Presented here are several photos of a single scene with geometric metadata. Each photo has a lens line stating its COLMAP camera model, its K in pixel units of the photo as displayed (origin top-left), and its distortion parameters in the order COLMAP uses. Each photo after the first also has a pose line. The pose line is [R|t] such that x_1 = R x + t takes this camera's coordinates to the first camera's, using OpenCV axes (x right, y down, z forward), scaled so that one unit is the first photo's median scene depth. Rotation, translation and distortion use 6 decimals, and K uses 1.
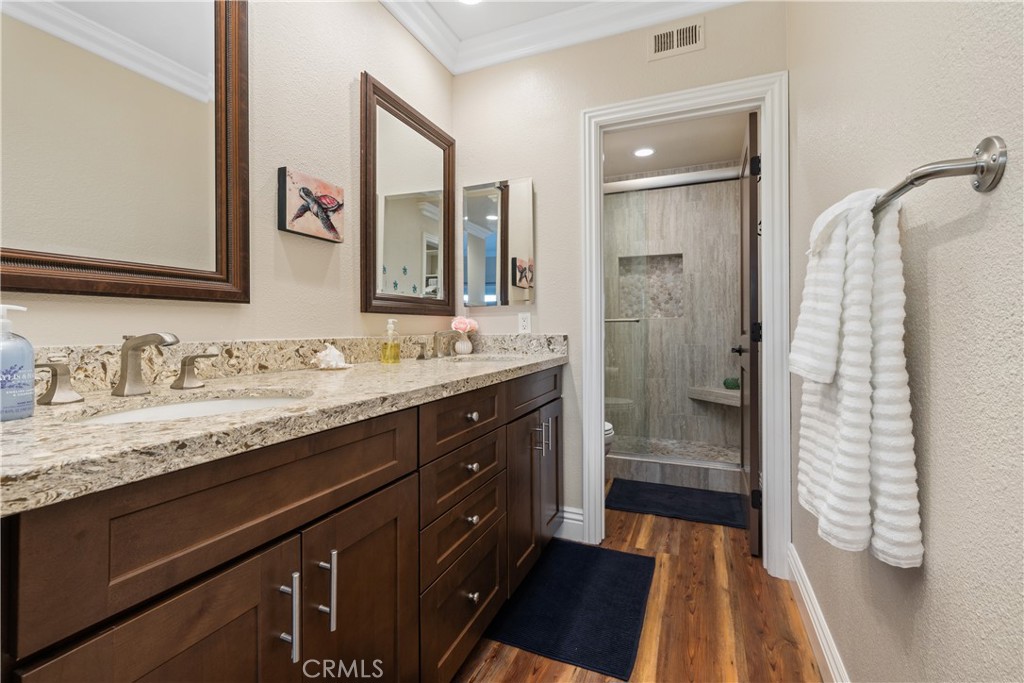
lens RADIAL K [[441.0, 0, 515.0], [0, 441.0, 330.8], [0, 0, 1]] dist [0.001114, -0.000755]
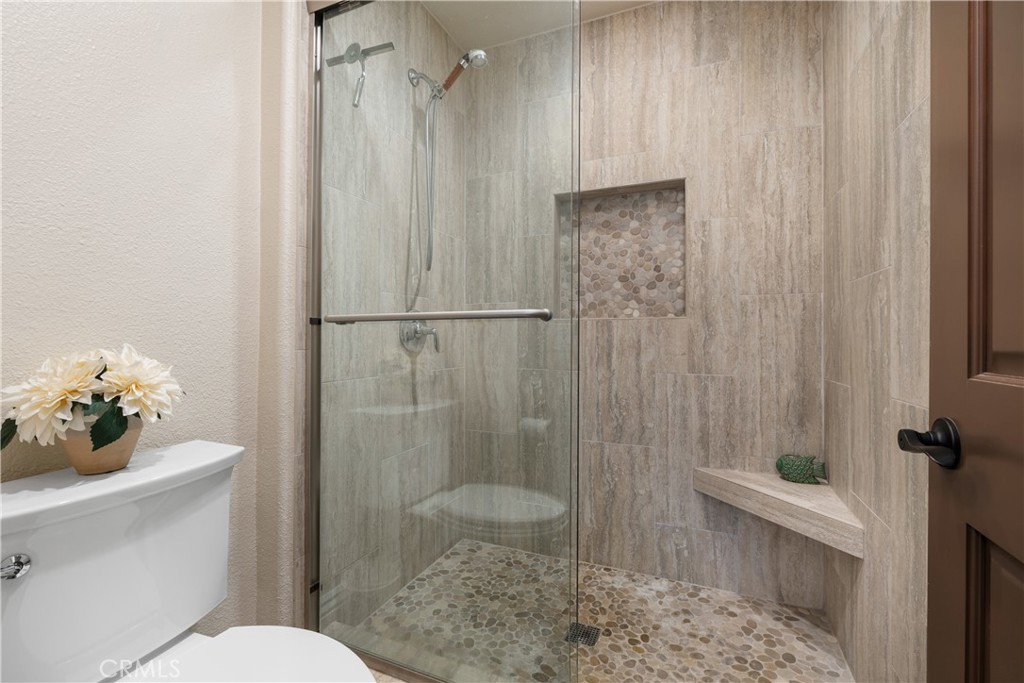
lens RADIAL K [[441.0, 0, 510.2], [0, 441.0, 343.8], [0, 0, 1]] dist [0.001114, -0.000755]
pose [[0.999779, 0.007400, -0.019670, 0.206213], [-0.007298, 0.999960, 0.005252, -0.002488], [0.019708, -0.005107, 0.999793, 0.531507]]
